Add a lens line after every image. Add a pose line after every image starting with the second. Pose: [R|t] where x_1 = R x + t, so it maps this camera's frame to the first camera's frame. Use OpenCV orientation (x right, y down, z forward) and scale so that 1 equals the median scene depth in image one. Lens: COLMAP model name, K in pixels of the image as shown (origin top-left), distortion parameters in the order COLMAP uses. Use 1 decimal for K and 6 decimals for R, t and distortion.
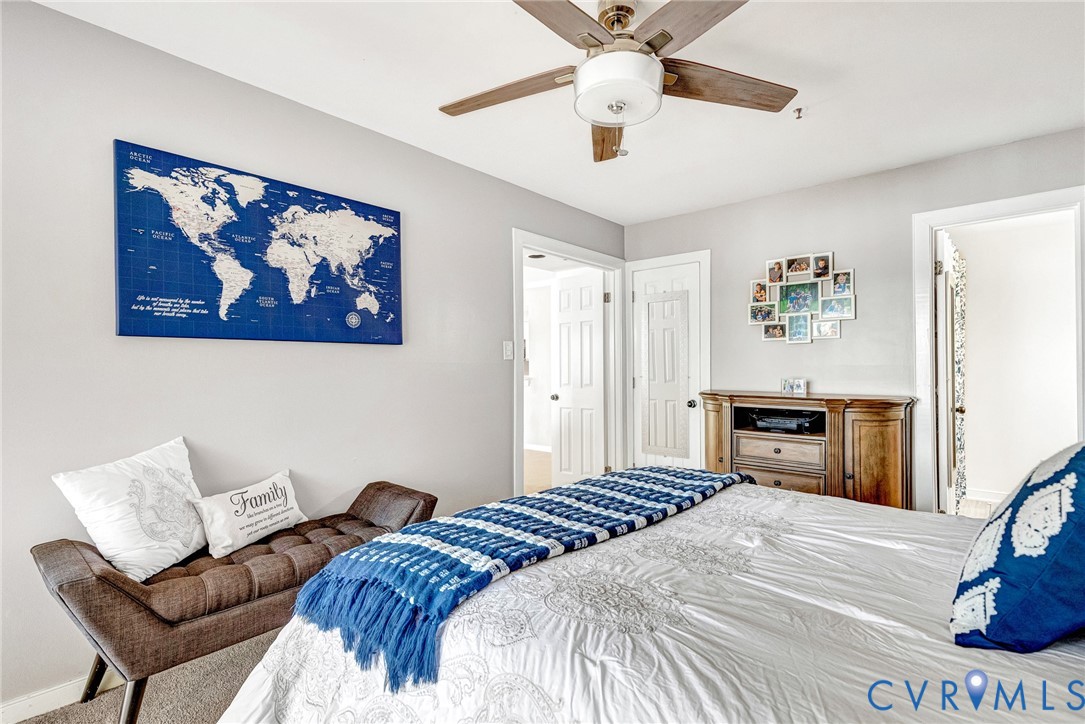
lens RADIAL K [[502.9, 0, 542.4], [0, 502.9, 368.9], [0, 0, 1]] dist [0.012840, 0.000870]
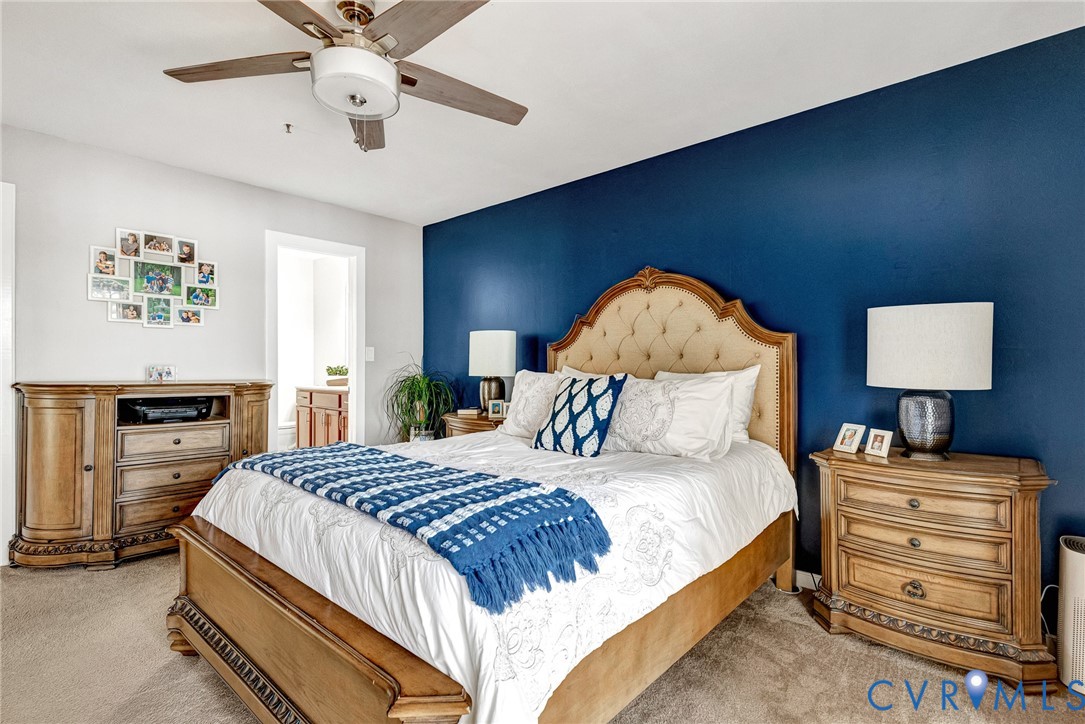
lens RADIAL K [[502.9, 0, 540.1], [0, 502.9, 363.9], [0, 0, 1]] dist [0.012840, 0.000870]
pose [[0.040850, 0.004651, 0.999154, -0.410229], [-0.009958, 0.999941, -0.004248, 0.013532], [-0.999116, -0.009777, 0.040894, 0.262934]]
